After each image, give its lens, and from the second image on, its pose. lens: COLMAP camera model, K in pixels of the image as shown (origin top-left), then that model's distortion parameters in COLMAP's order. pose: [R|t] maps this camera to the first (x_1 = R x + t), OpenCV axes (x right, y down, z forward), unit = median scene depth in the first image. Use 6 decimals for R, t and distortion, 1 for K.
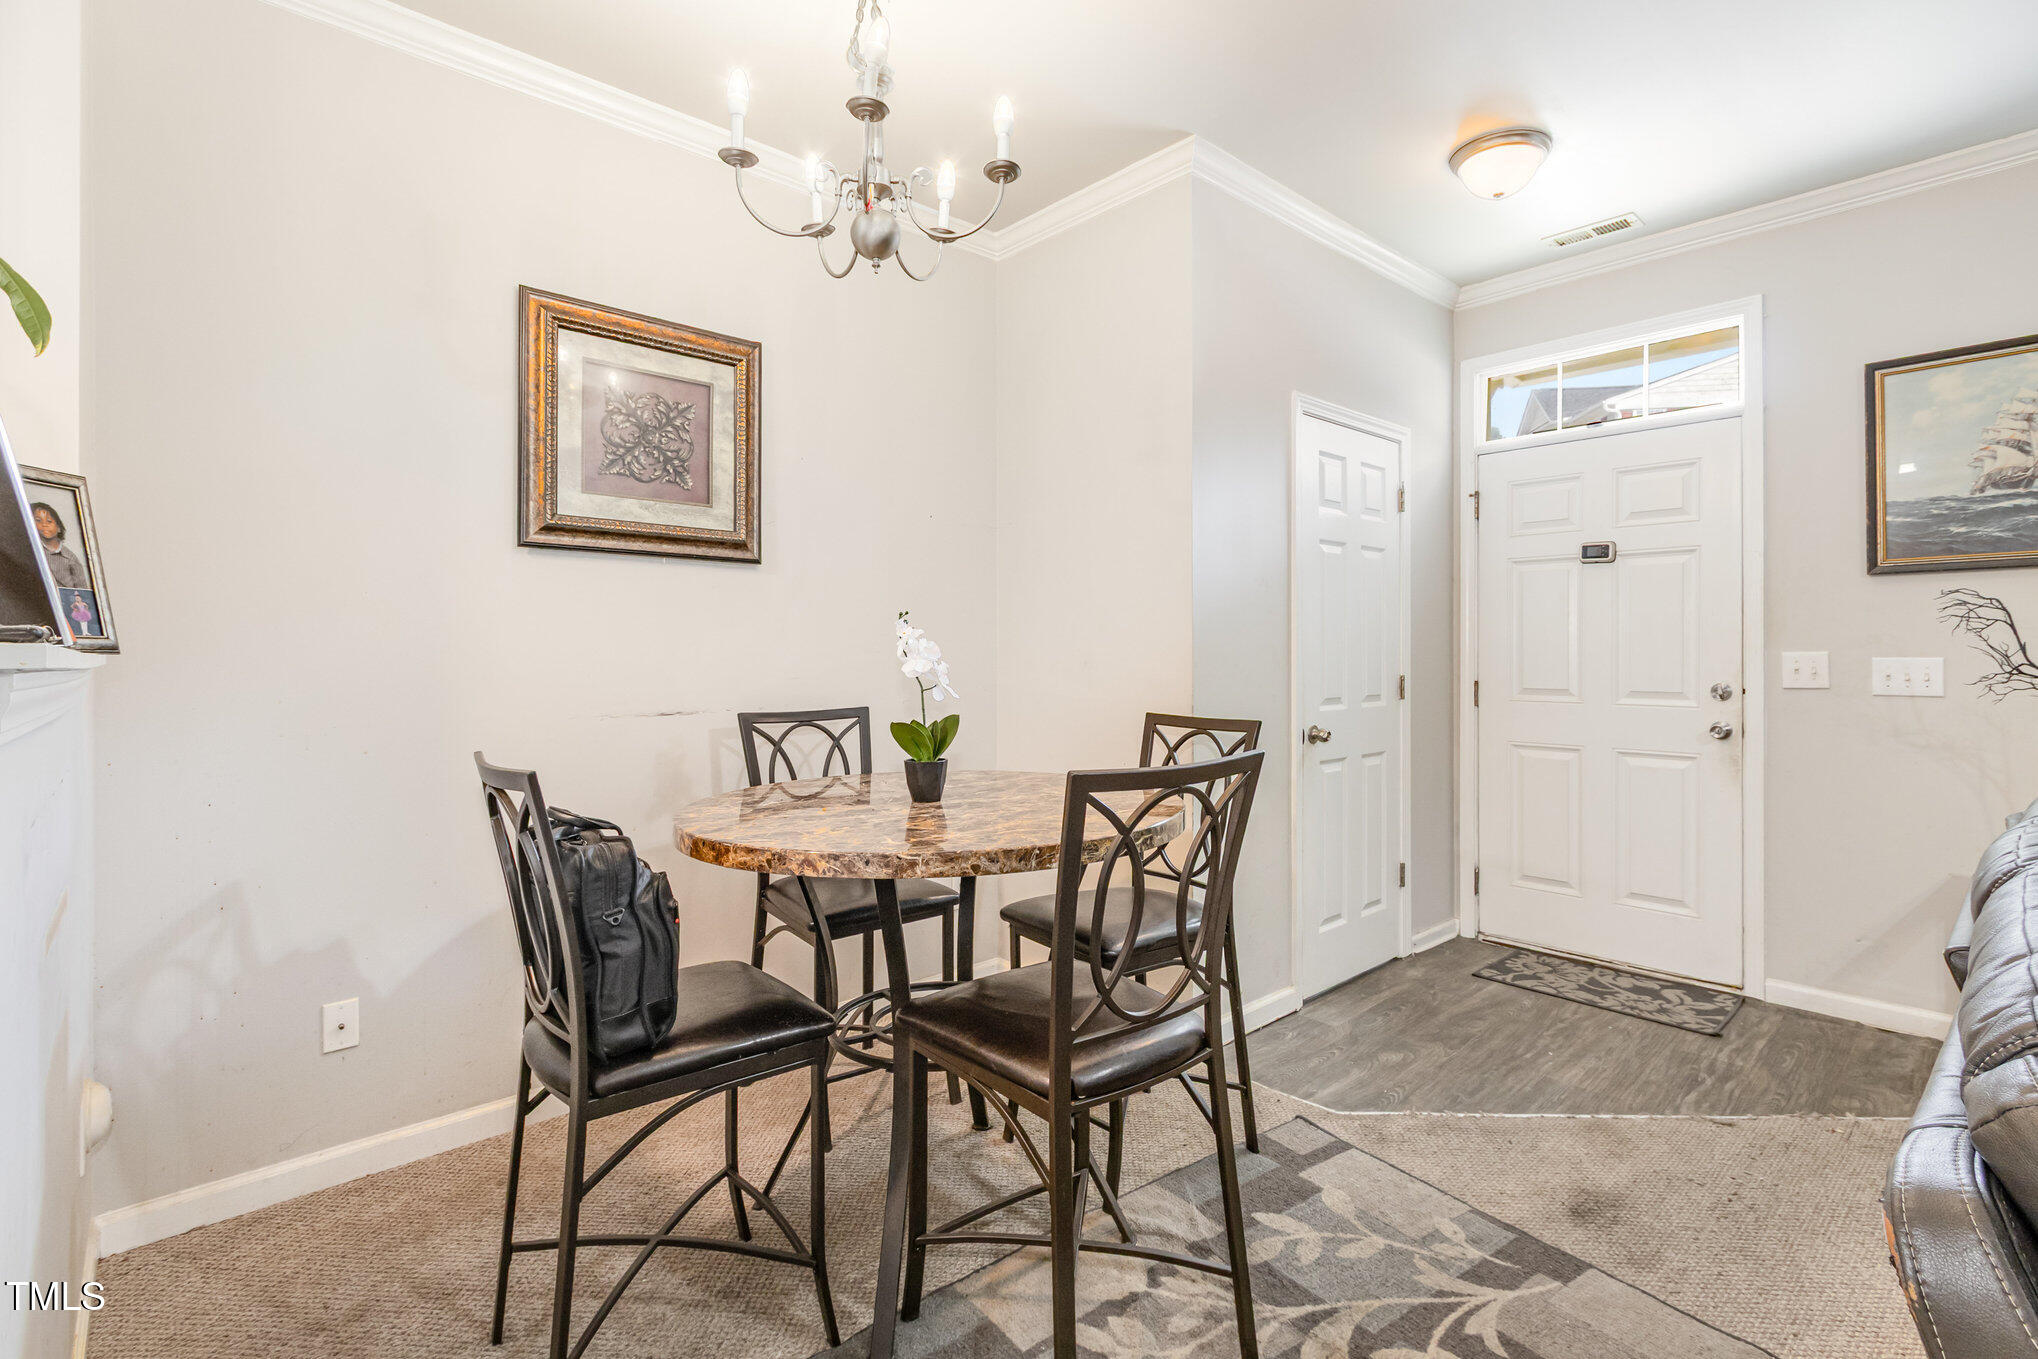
lens RADIAL K [[951.8, 0, 1023.0], [0, 951.8, 645.4], [0, 0, 1]] dist [-0.002071, -0.000712]
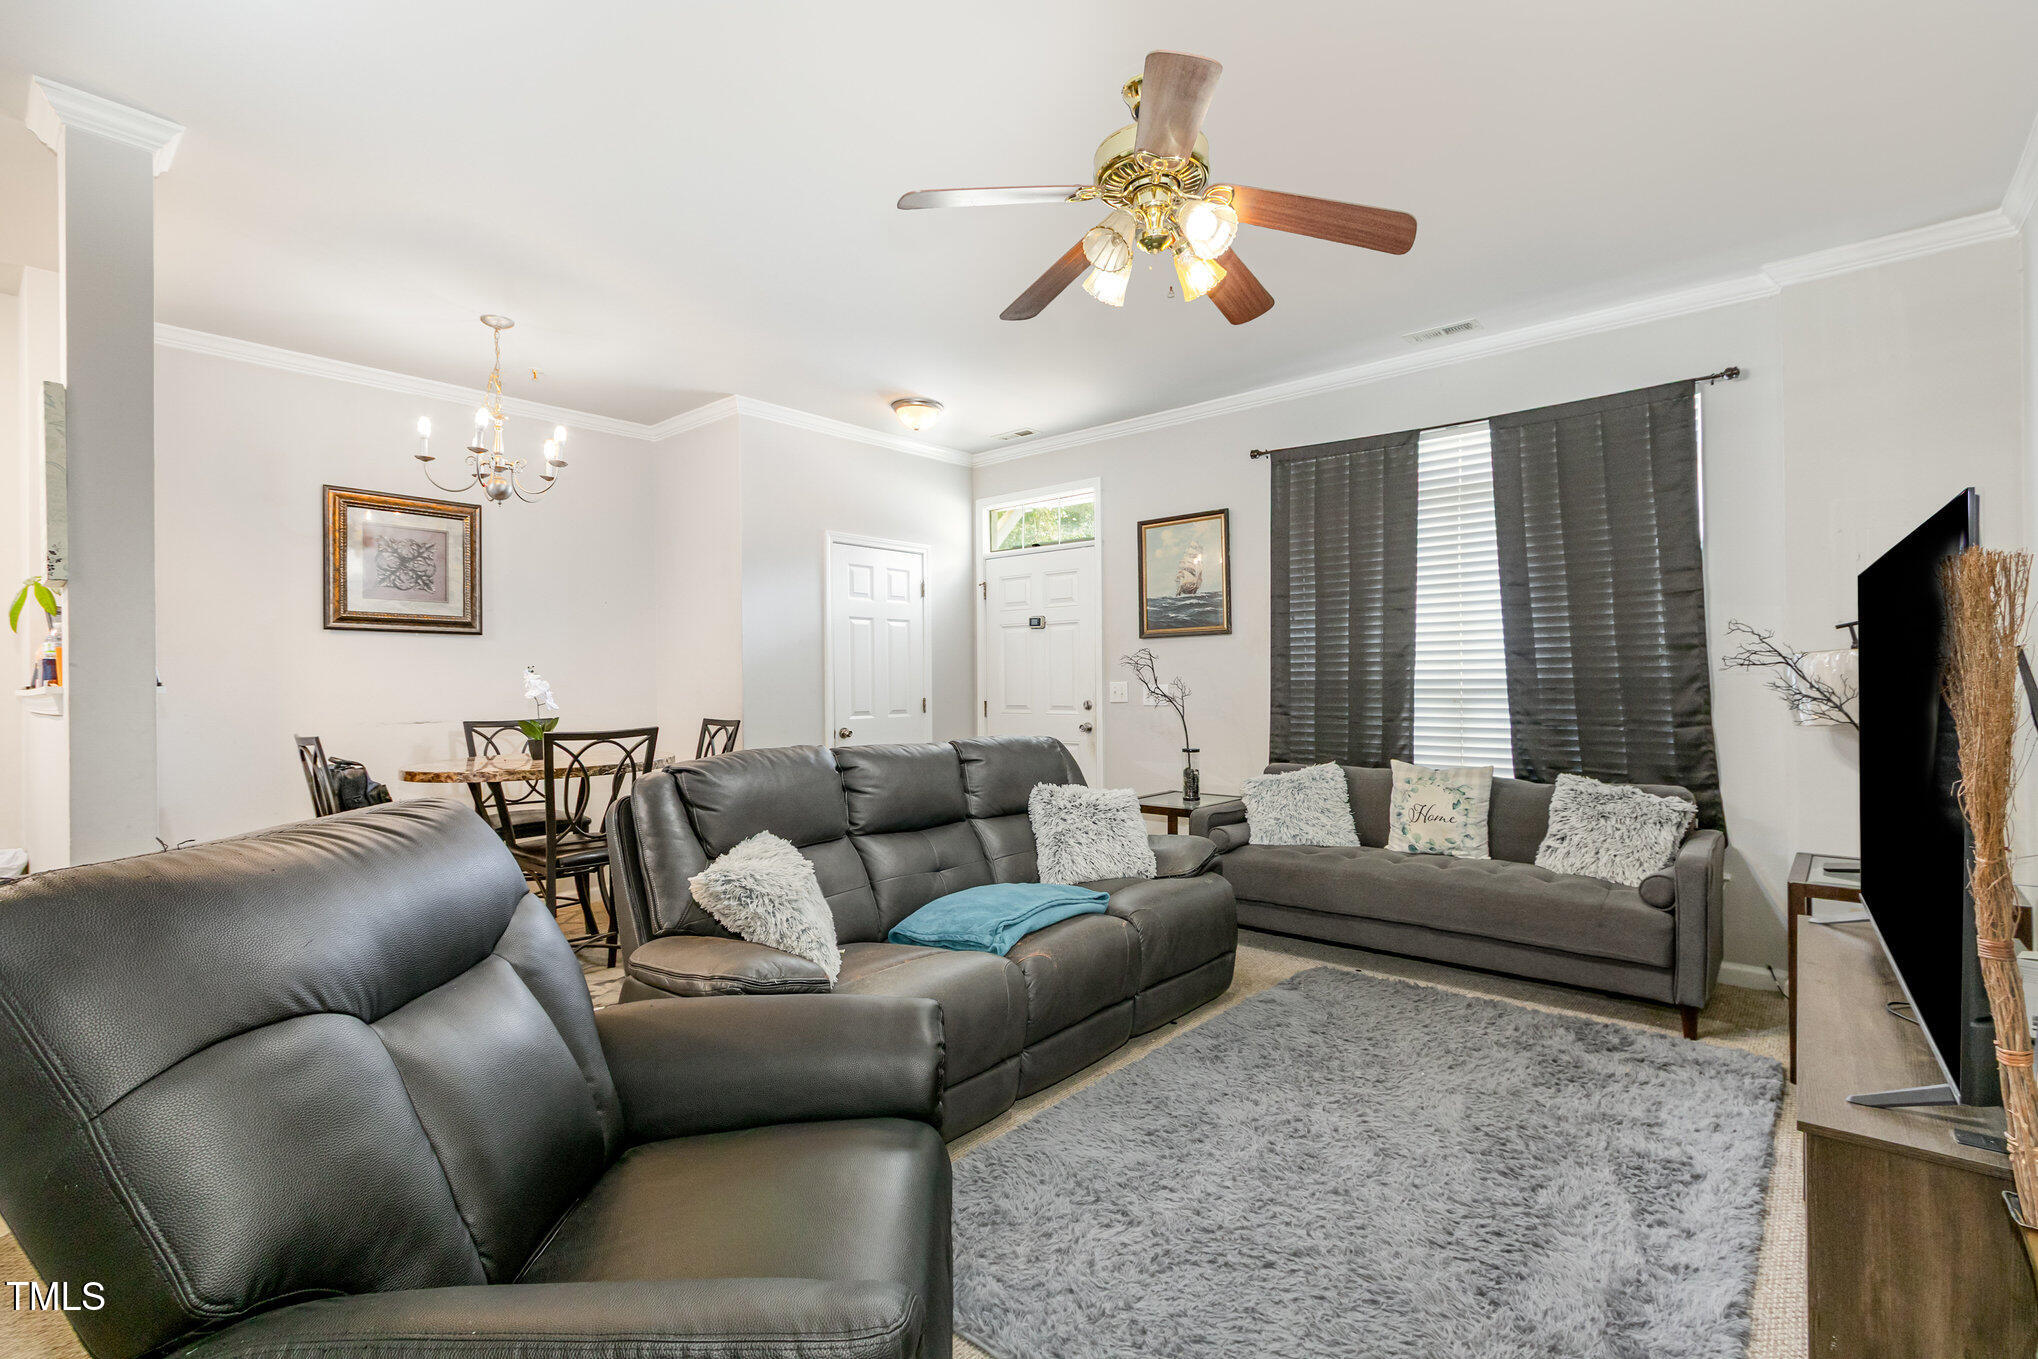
lens RADIAL K [[927.5, 0, 1019.0], [0, 927.5, 679.5], [0, 0, 1]] dist [0.001121, 0.000004]
pose [[0.992630, -0.007194, 0.120973, 0.495928], [0.006986, 0.999973, 0.002140, -0.002489], [-0.120985, -0.001279, 0.992653, -0.796372]]
